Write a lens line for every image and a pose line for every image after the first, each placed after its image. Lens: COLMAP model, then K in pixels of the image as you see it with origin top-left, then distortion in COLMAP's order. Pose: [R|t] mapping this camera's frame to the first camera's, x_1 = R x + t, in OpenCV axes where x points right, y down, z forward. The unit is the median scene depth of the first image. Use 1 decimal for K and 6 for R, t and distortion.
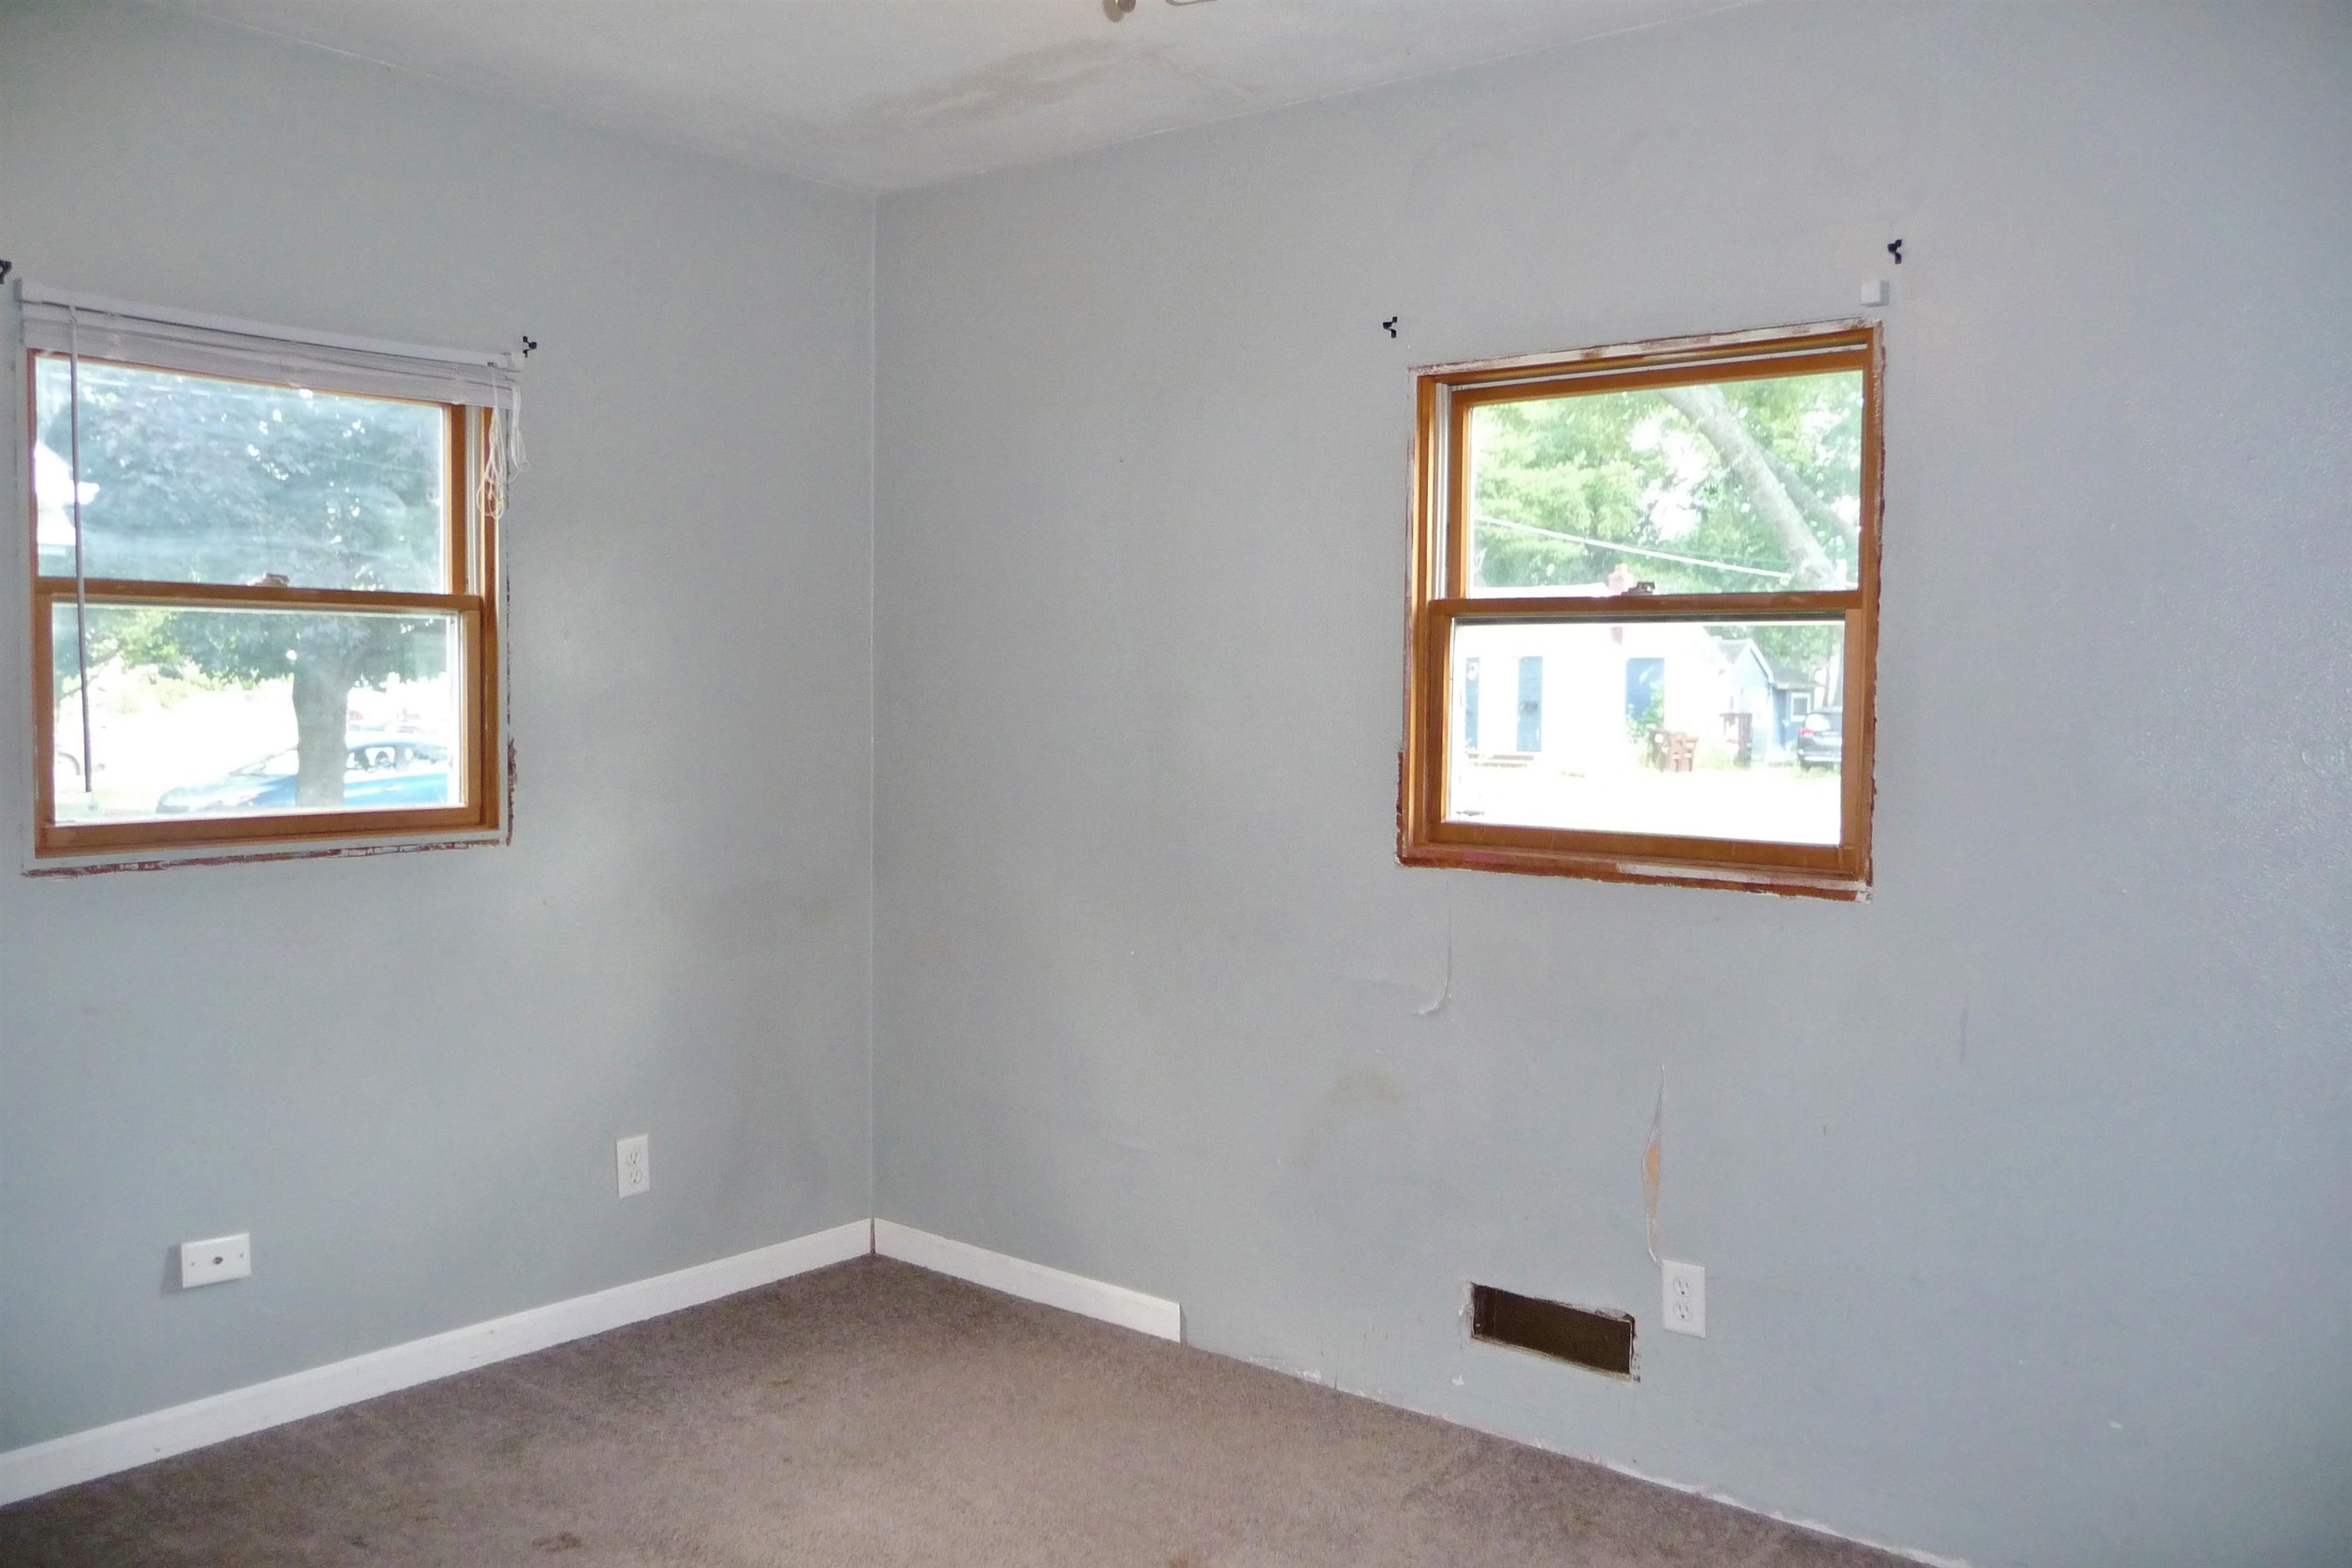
lens RADIAL K [[1901.6, 0, 1187.4], [0, 1901.6, 782.9], [0, 0, 1]] dist [-0.045456, 0.045224]
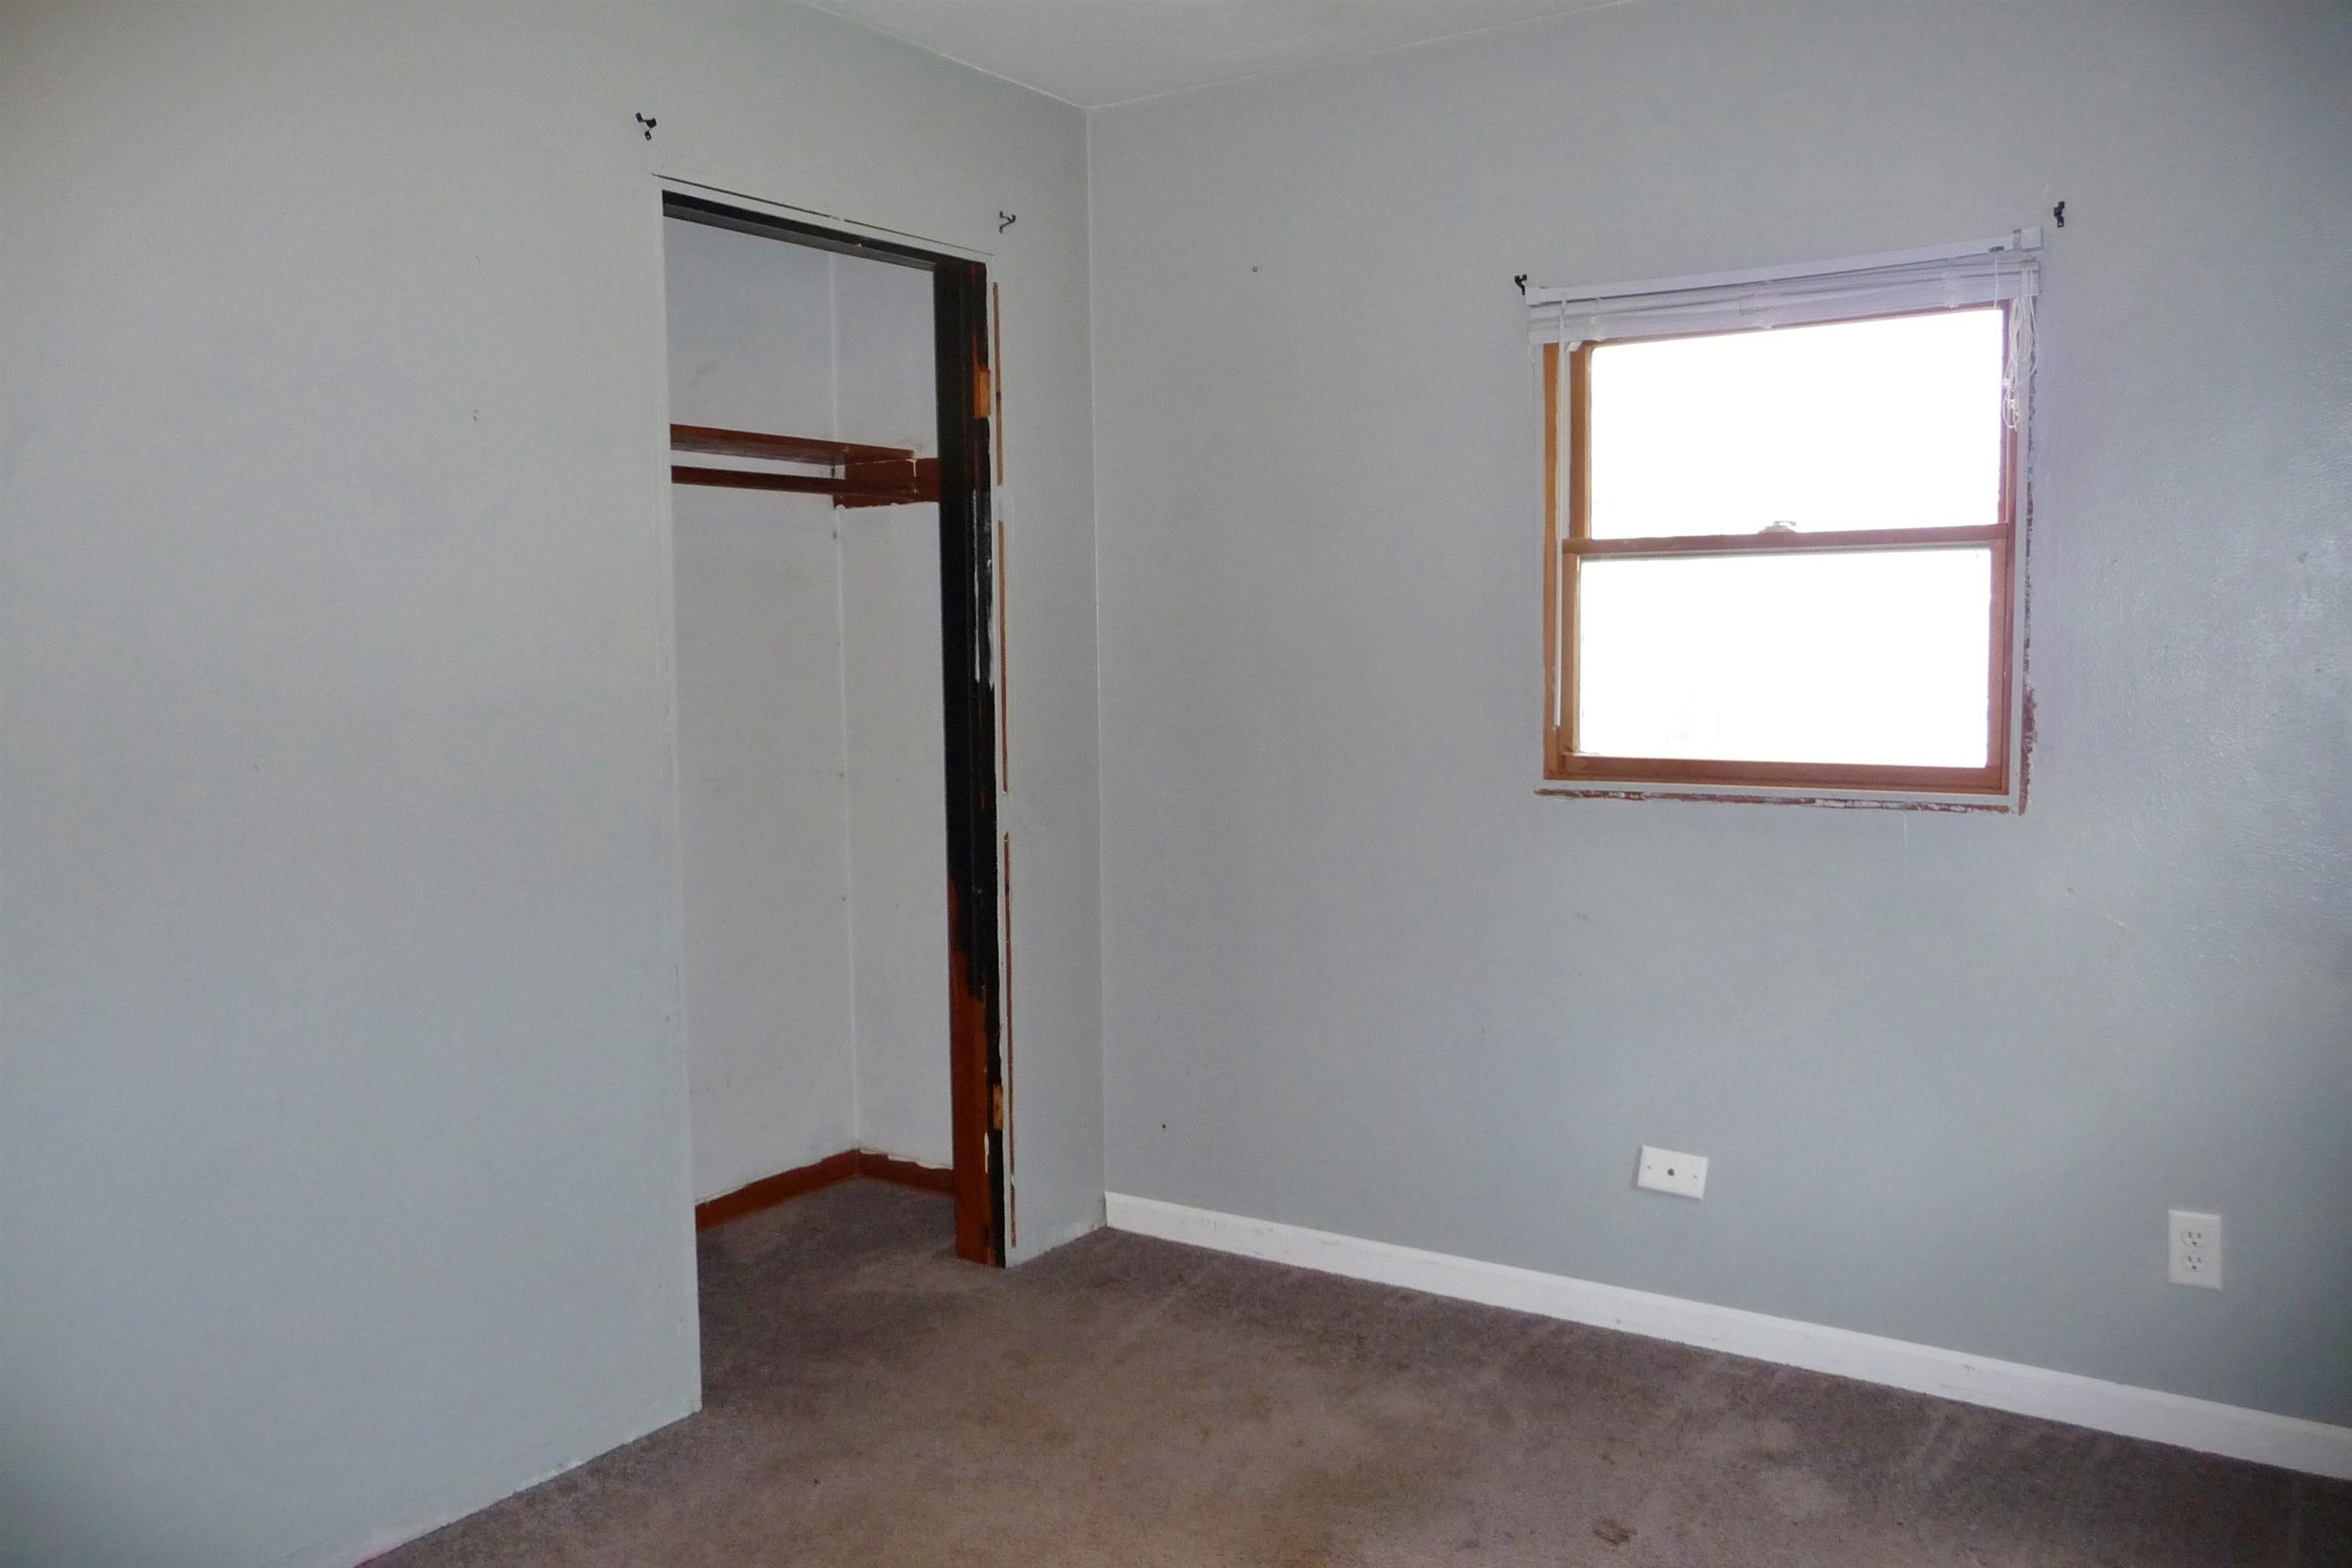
lens RADIAL K [[1901.6, 0, 1187.4], [0, 1901.6, 782.9], [0, 0, 1]] dist [-0.045456, 0.045224]
pose [[0.092564, 0.067376, -0.993425, 0.475280], [-0.041169, 0.997114, 0.063790, -0.021150], [0.994855, 0.034993, 0.095071, 0.581663]]
